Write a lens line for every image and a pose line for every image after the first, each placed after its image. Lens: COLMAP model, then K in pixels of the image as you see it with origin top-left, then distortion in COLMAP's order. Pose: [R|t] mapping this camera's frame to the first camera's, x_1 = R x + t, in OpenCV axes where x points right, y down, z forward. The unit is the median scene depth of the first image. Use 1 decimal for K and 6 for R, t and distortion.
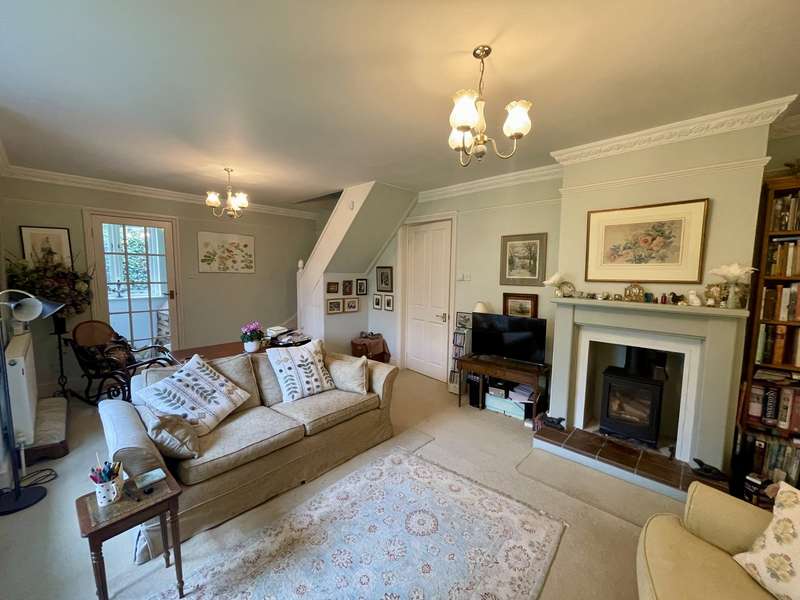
lens RADIAL K [[320.1, 0, 396.8], [0, 320.1, 302.9], [0, 0, 1]] dist [-0.000652, 0.000131]
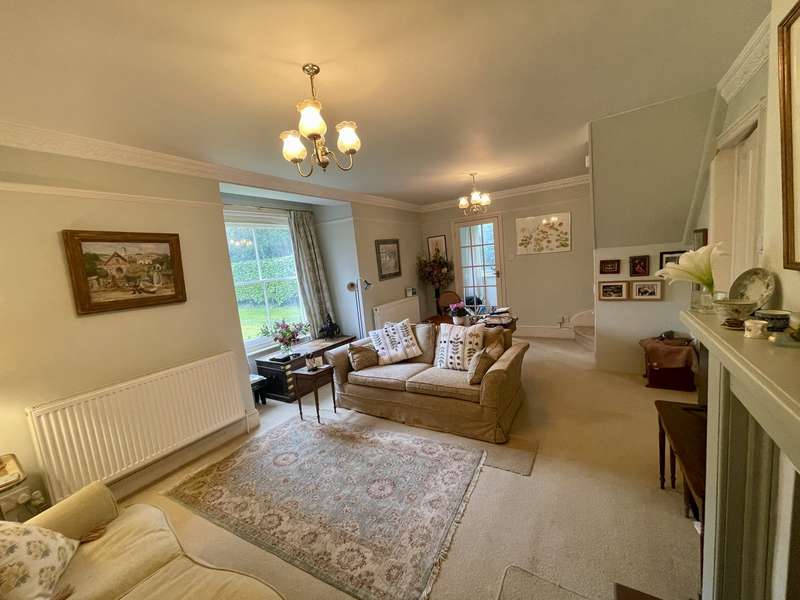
lens RADIAL K [[320.1, 0, 397.3], [0, 320.1, 300.9], [0, 0, 1]] dist [-0.000652, 0.000131]
pose [[0.203562, 0.090798, -0.974843, 0.462641], [-0.002165, 0.995730, 0.092292, -0.035927], [0.979060, -0.016676, 0.202890, 0.335913]]
